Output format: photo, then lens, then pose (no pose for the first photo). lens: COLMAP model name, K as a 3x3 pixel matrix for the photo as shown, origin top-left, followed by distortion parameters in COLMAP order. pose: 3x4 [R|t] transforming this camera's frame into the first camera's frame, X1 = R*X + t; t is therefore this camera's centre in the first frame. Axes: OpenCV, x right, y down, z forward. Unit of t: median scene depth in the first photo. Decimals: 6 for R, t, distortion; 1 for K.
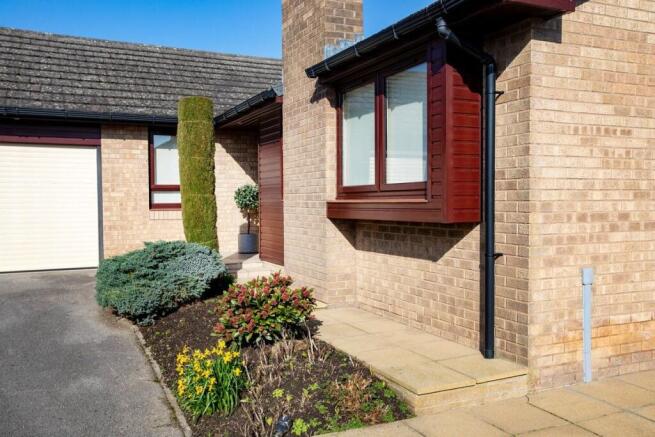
lens RADIAL K [[592.5, 0, 334.3], [0, 592.5, 178.8], [0, 0, 1]] dist [0.003949, 0.028979]
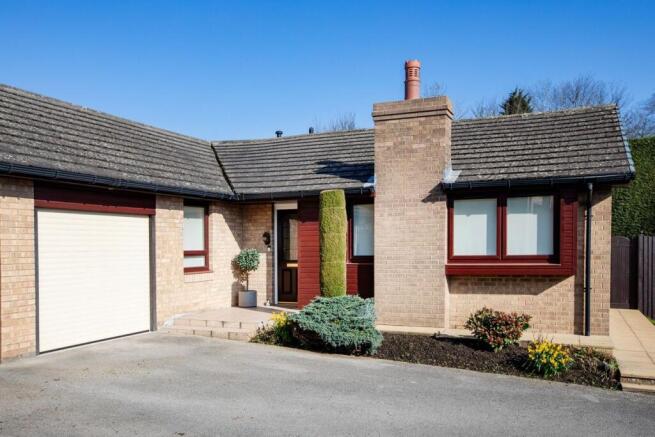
lens RADIAL K [[571.0, 0, 332.0], [0, 571.0, 236.2], [0, 0, 1]] dist [0.016345, 0.018245]
pose [[0.742651, 0.008093, 0.669630, -1.506743], [-0.015837, 0.999860, 0.005481, -0.051072], [-0.669491, -0.014675, 0.742675, 0.047045]]
